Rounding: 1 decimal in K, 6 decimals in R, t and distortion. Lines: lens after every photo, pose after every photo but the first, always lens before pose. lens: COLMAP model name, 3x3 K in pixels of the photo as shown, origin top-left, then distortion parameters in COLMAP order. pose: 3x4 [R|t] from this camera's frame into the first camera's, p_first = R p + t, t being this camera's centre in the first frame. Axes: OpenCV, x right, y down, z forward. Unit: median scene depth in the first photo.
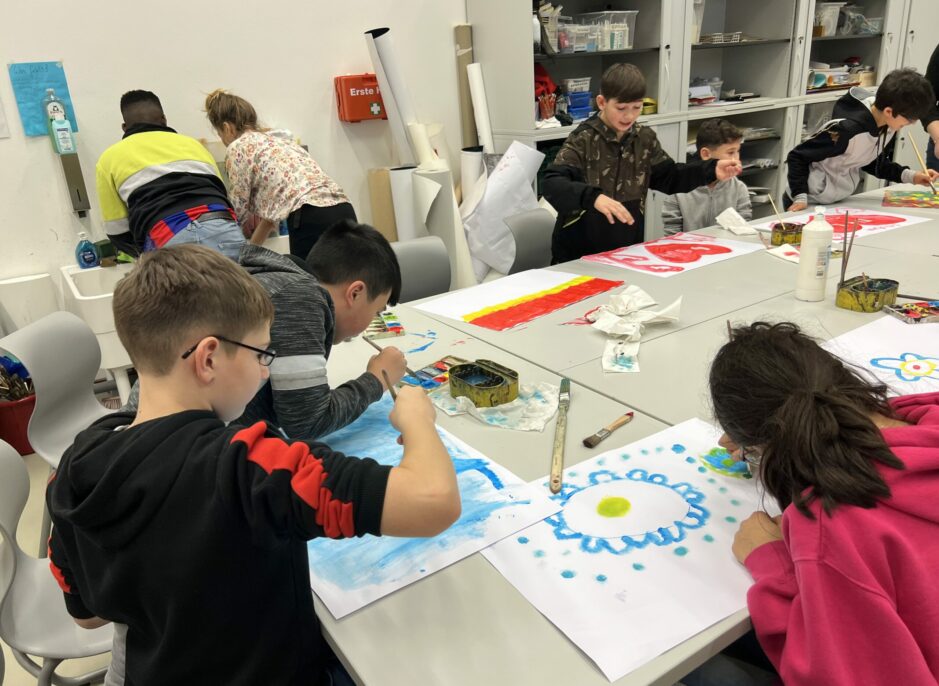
lens RADIAL K [[711.2, 0, 470.2], [0, 711.2, 344.5], [0, 0, 1]] dist [0.054083, -0.040934]
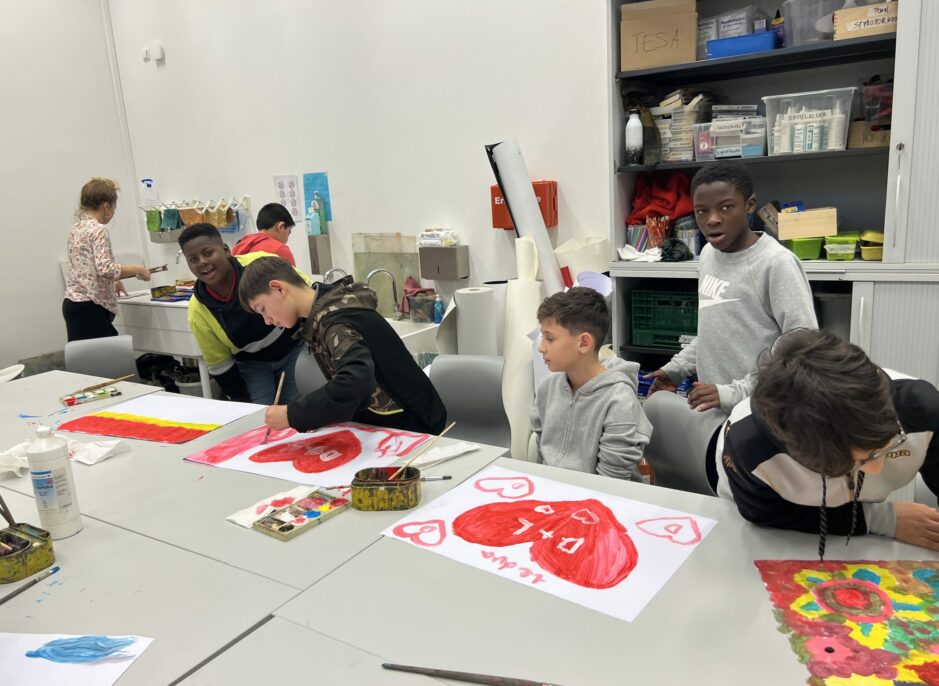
lens RADIAL K [[711.2, 0, 469.1], [0, 711.2, 341.3], [0, 0, 1]] dist [0.054083, -0.040934]
pose [[0.397629, 0.241940, -0.885074, 0.948670], [-0.290832, 0.948104, 0.128510, -0.361574], [0.870234, 0.206309, 0.447358, 0.728785]]
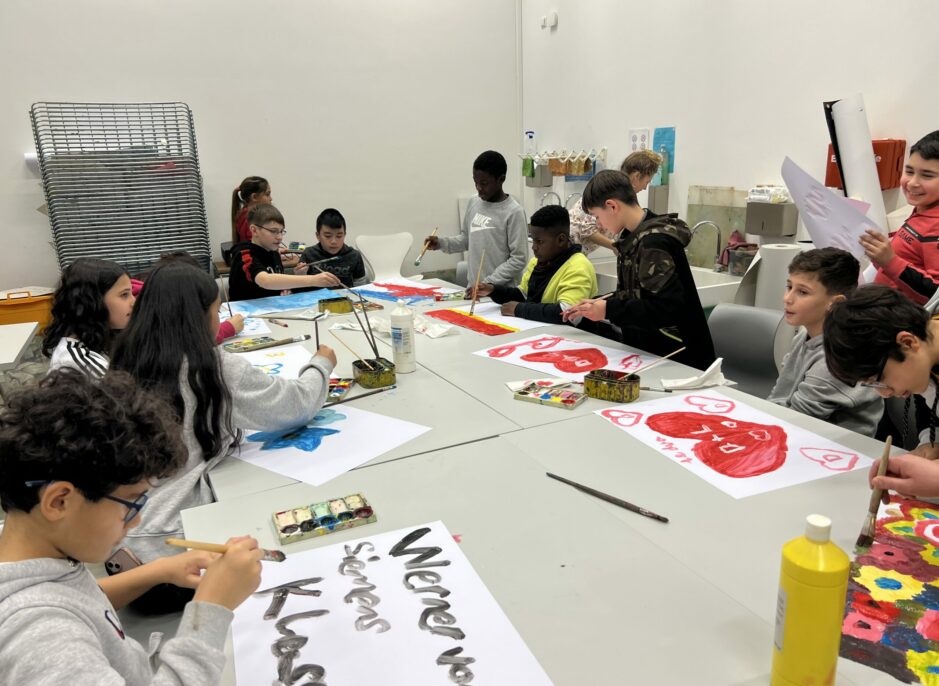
lens RADIAL K [[711.2, 0, 466.8], [0, 711.2, 347.0], [0, 0, 1]] dist [0.054083, -0.040934]
pose [[-0.128743, 0.331362, -0.934679, 1.067139], [-0.306080, 0.883227, 0.355281, -0.390577], [0.943260, 0.331827, -0.012286, 0.775921]]
